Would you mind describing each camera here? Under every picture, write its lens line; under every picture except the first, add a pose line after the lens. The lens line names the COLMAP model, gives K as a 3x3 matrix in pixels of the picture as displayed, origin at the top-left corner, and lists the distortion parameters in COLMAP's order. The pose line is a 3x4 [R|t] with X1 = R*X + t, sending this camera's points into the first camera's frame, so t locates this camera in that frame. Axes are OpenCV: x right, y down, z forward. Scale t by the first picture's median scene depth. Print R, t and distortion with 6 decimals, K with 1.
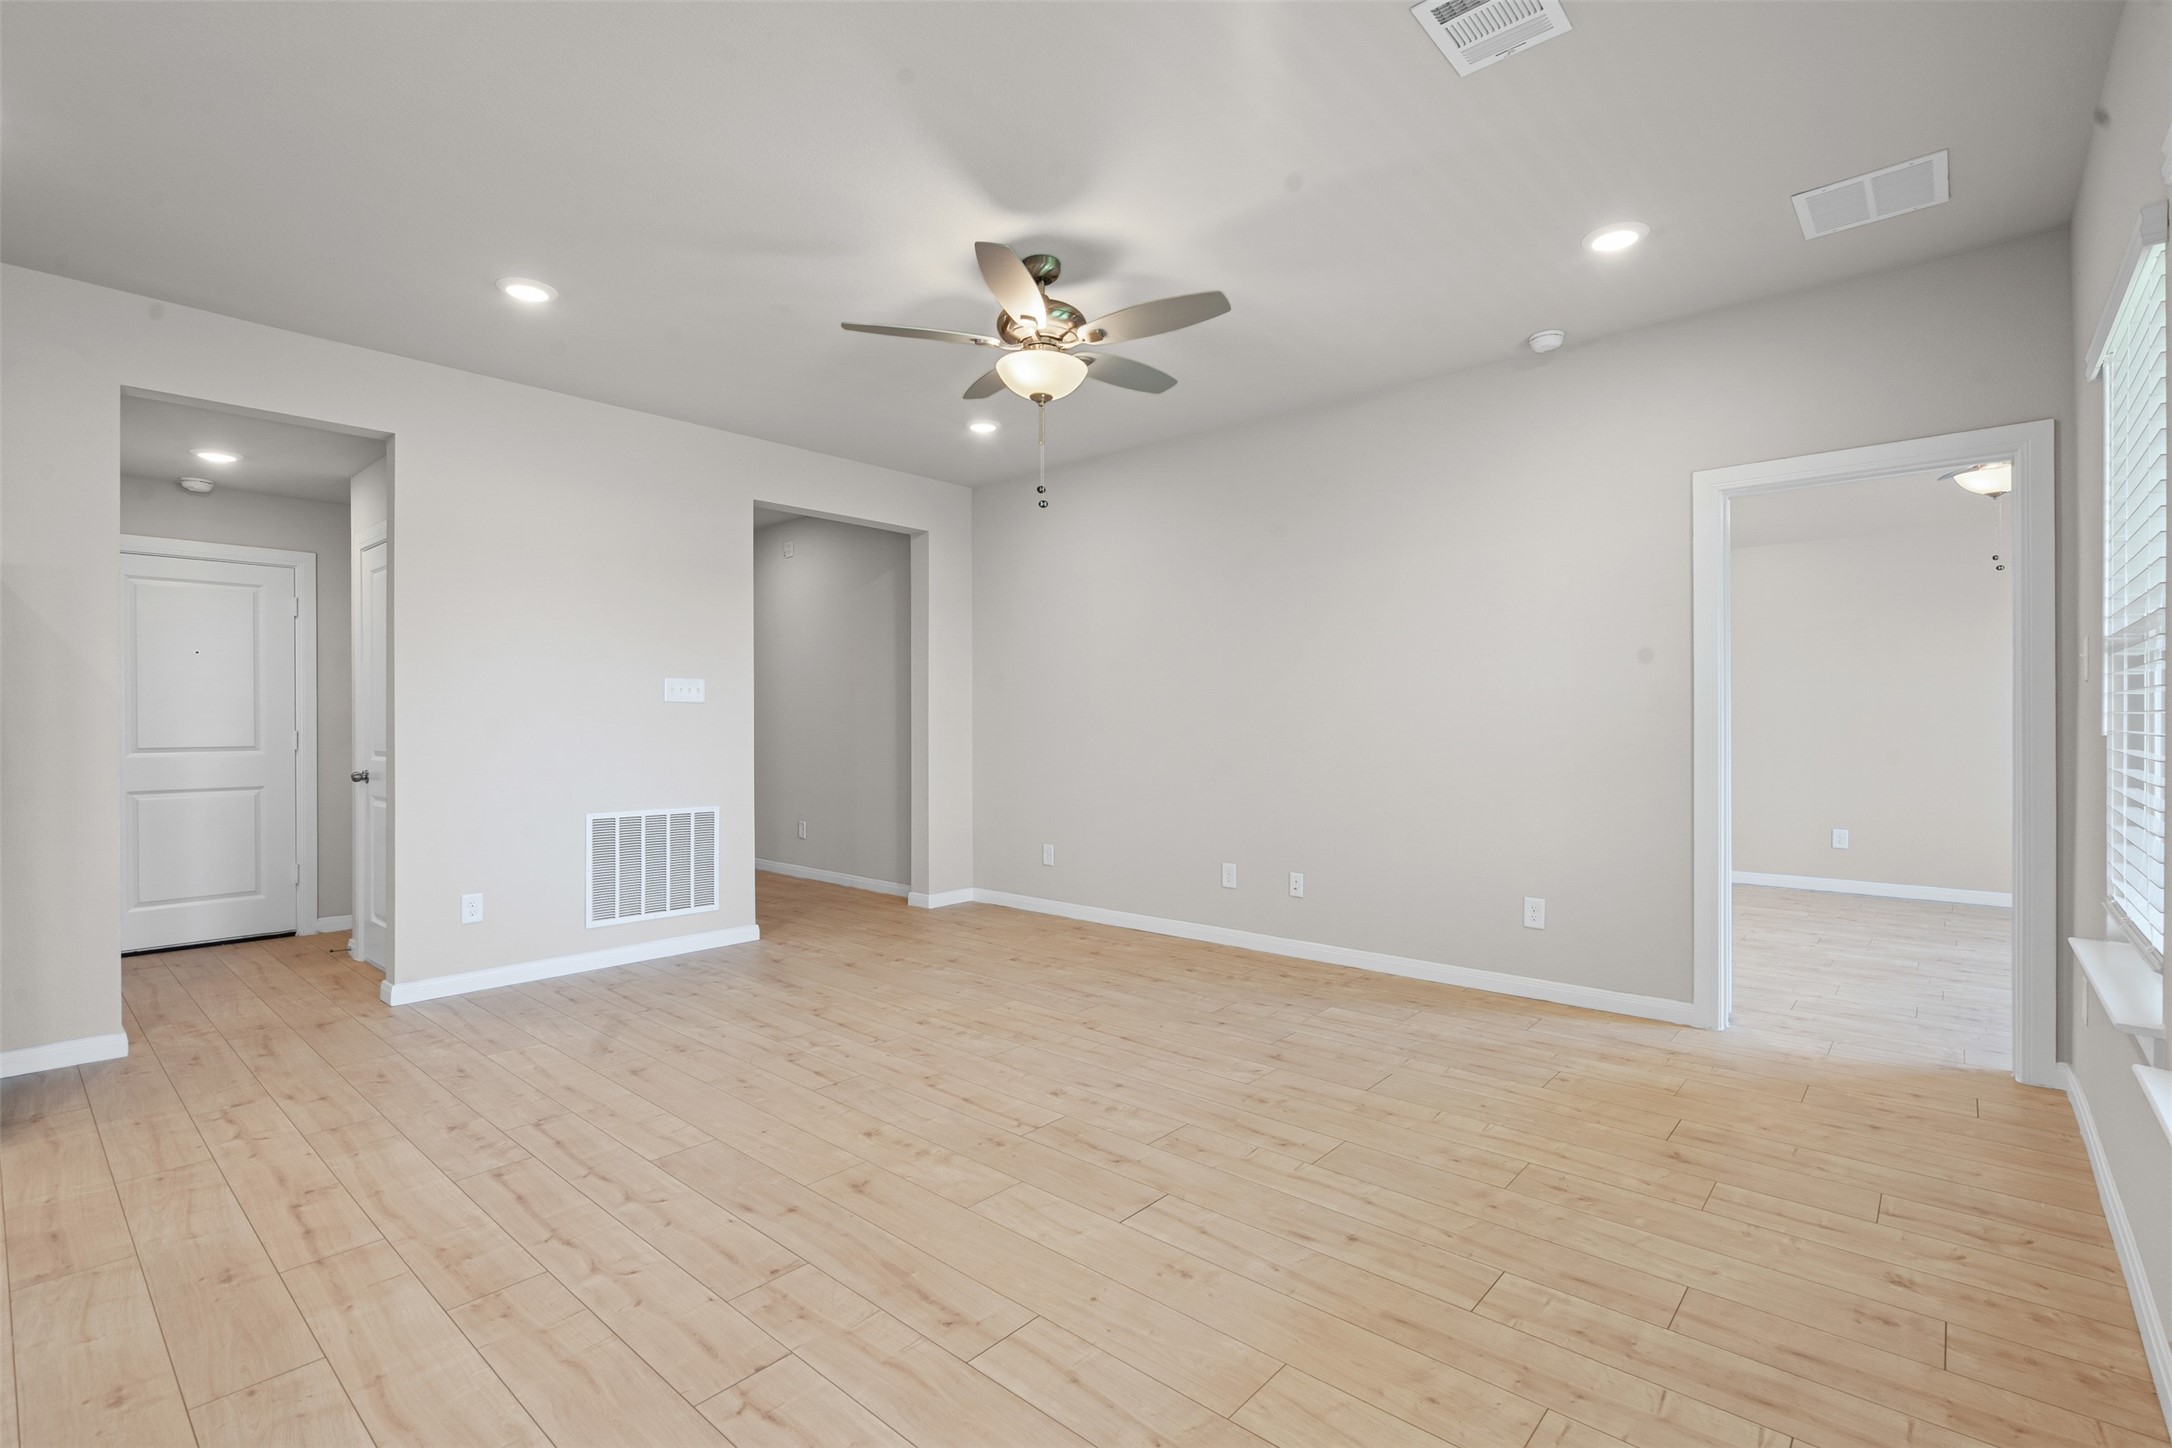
lens RADIAL K [[991.1, 0, 1088.2], [0, 991.1, 710.0], [0, 0, 1]] dist [-0.002067, 0.000379]
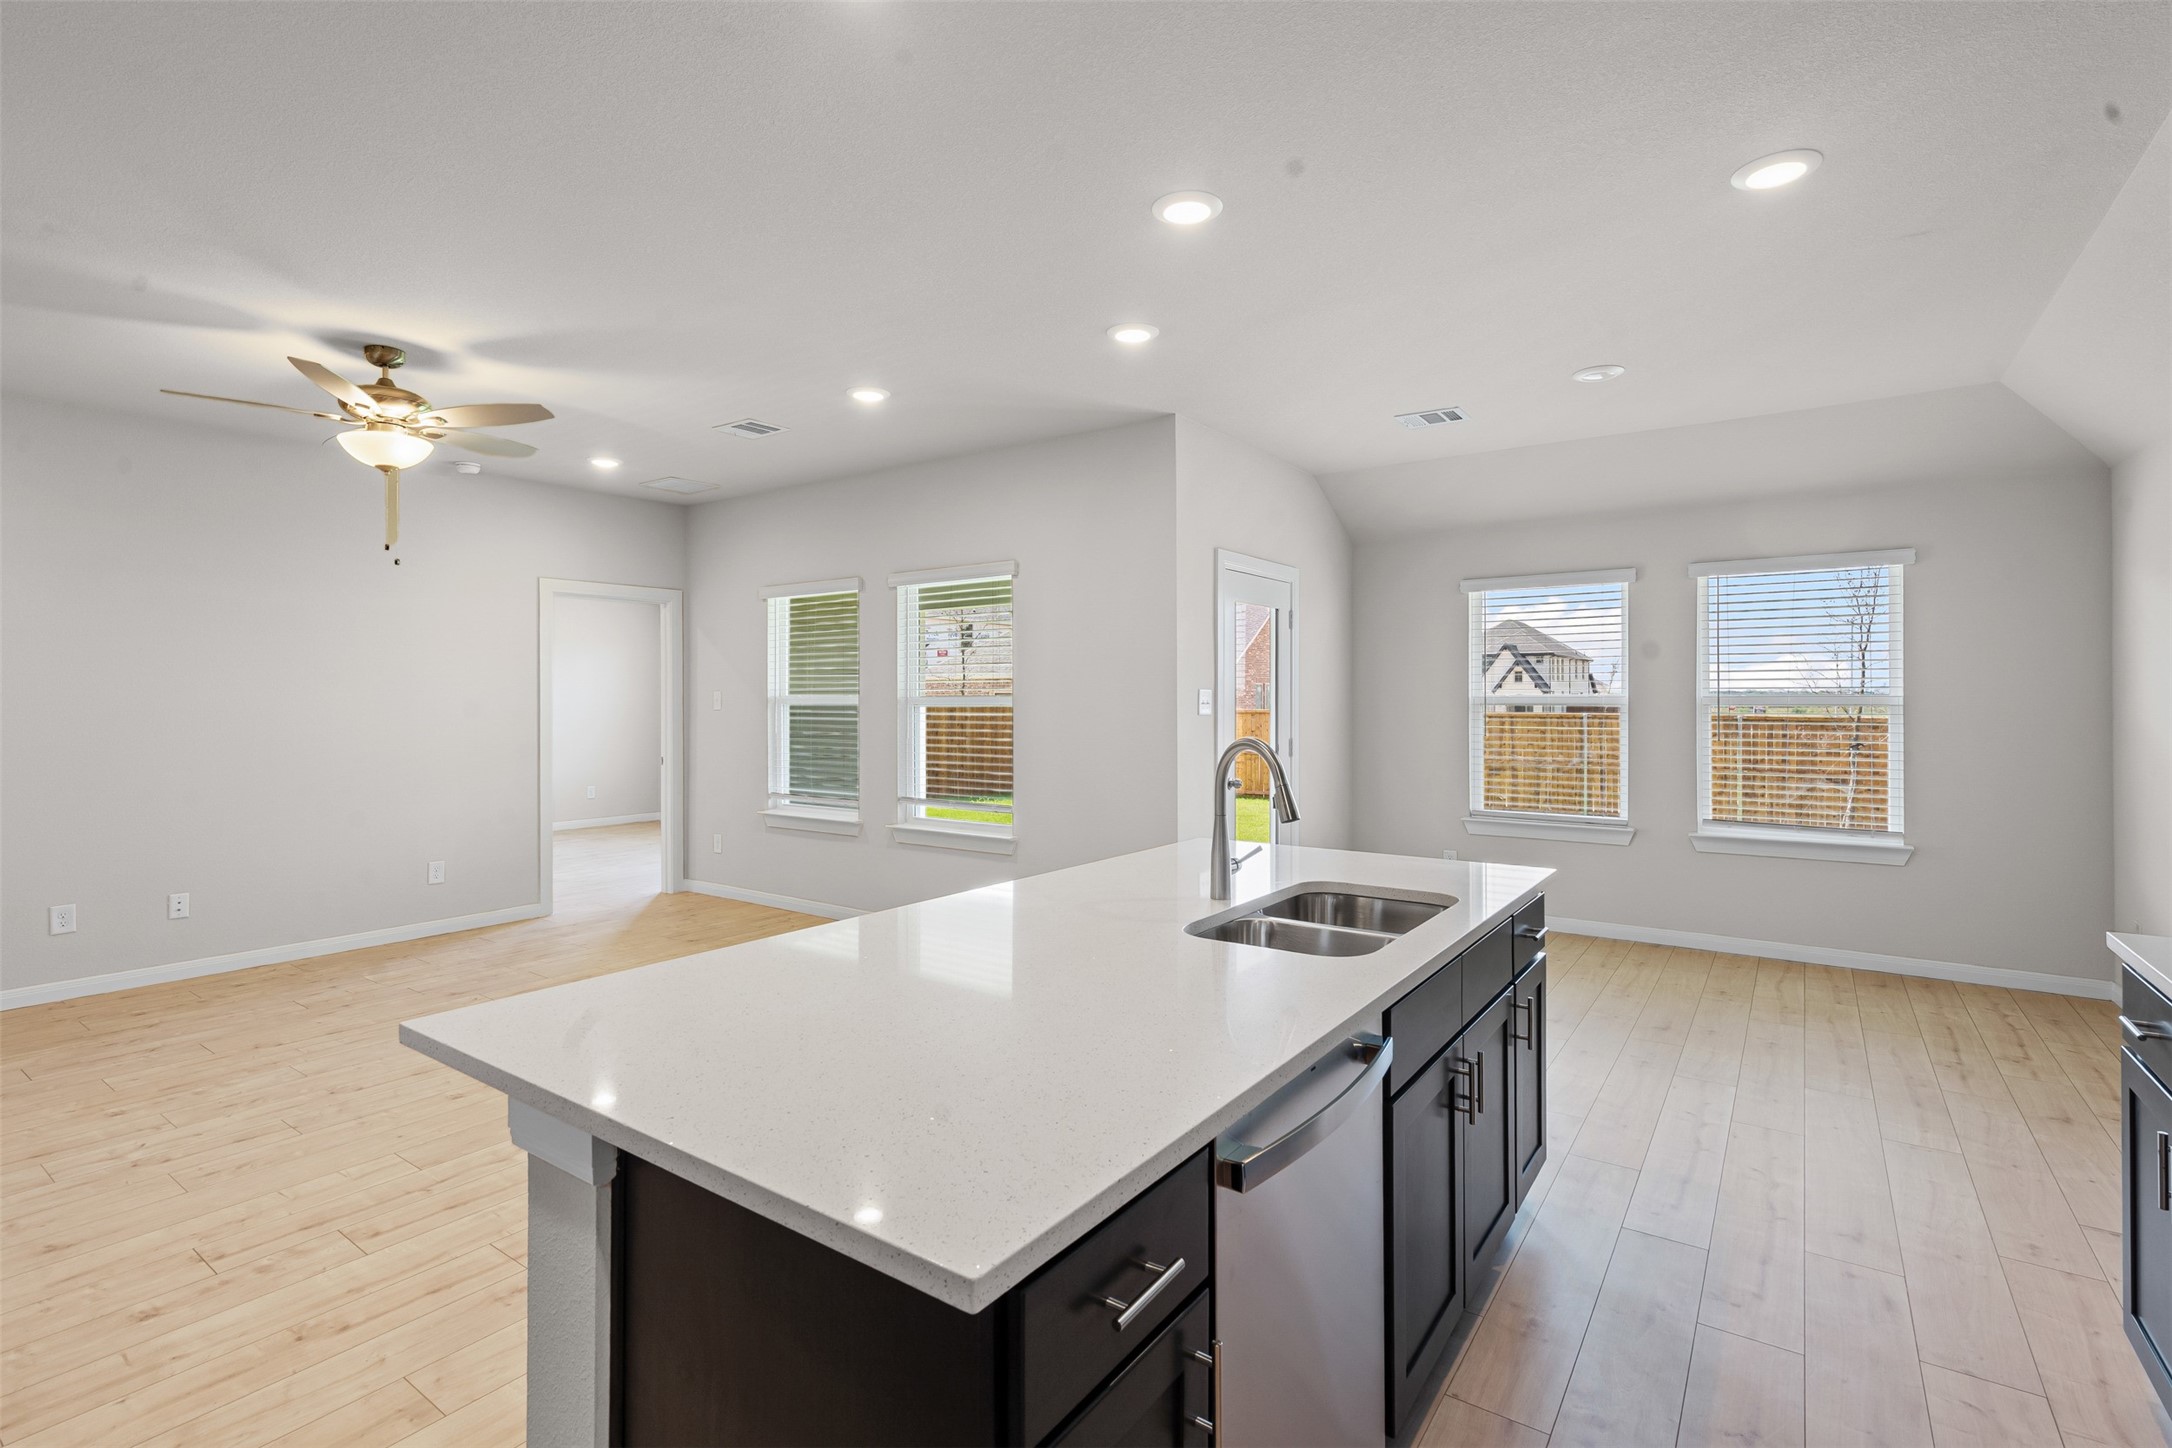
lens RADIAL K [[991.1, 0, 1088.2], [0, 991.1, 710.0], [0, 0, 1]] dist [-0.002067, 0.000379]
pose [[-0.104536, -0.007302, 0.994494, -1.374547], [-0.011436, 0.999916, 0.006140, -0.053769], [-0.994455, -0.010731, -0.104611, 0.340733]]
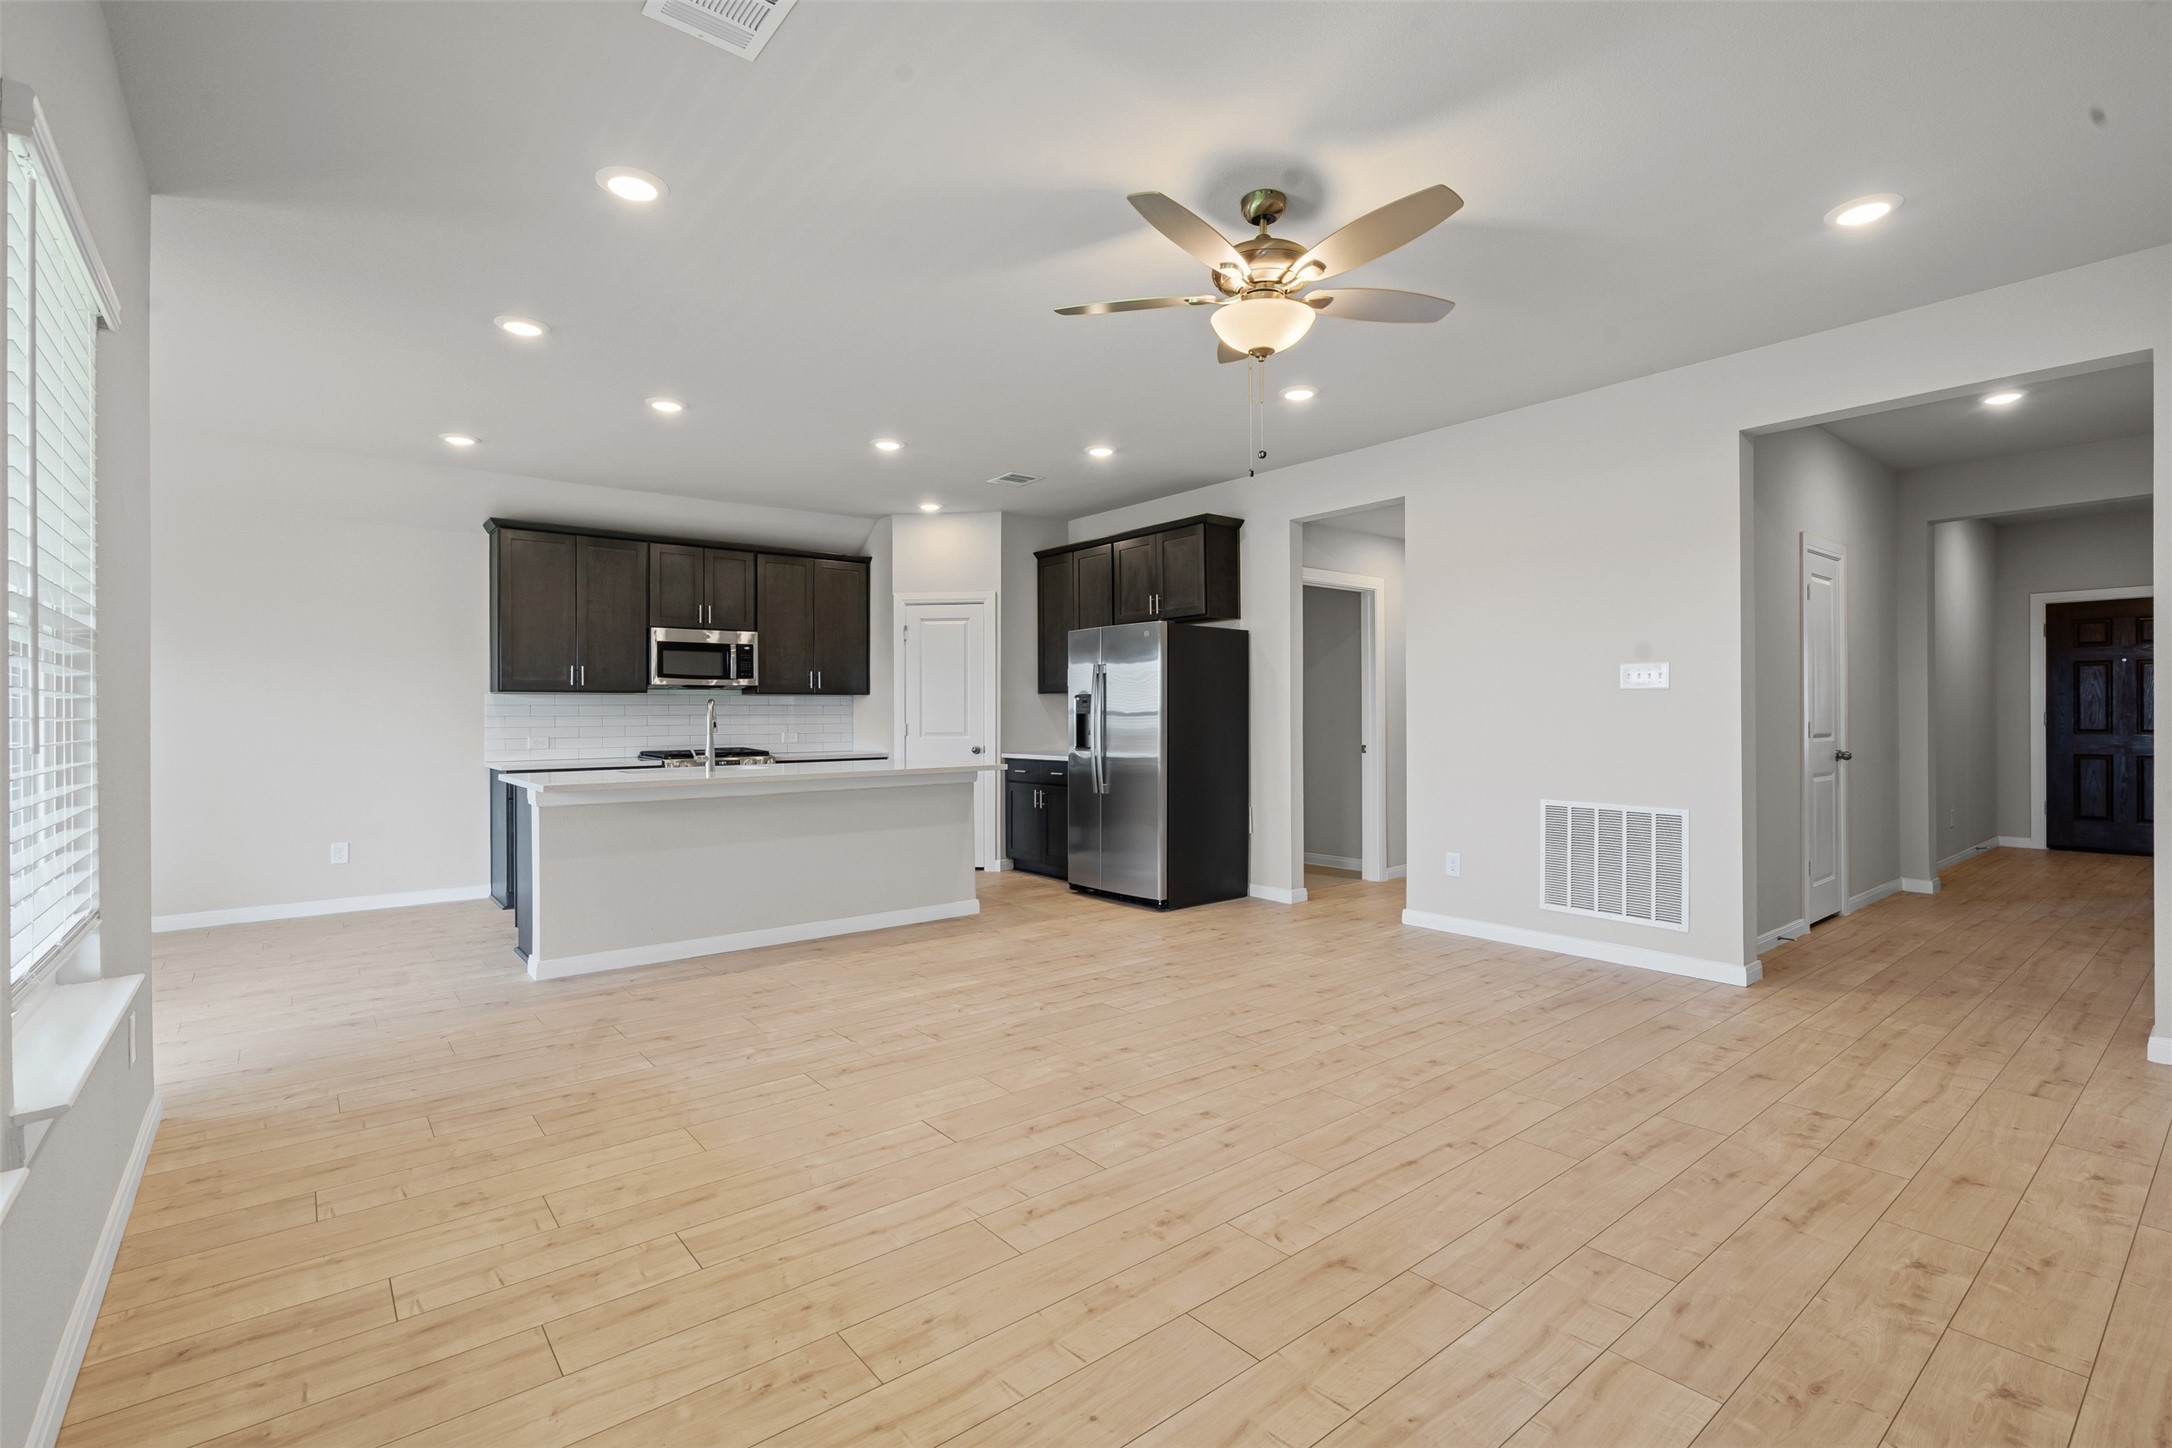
lens RADIAL K [[991.1, 0, 1088.2], [0, 991.1, 710.0], [0, 0, 1]] dist [-0.002067, 0.000379]
pose [[-0.171473, -0.001904, -0.985187, 0.927448], [0.020678, 0.999771, -0.005531, 0.009477], [0.984972, -0.021321, -0.171395, 1.083311]]
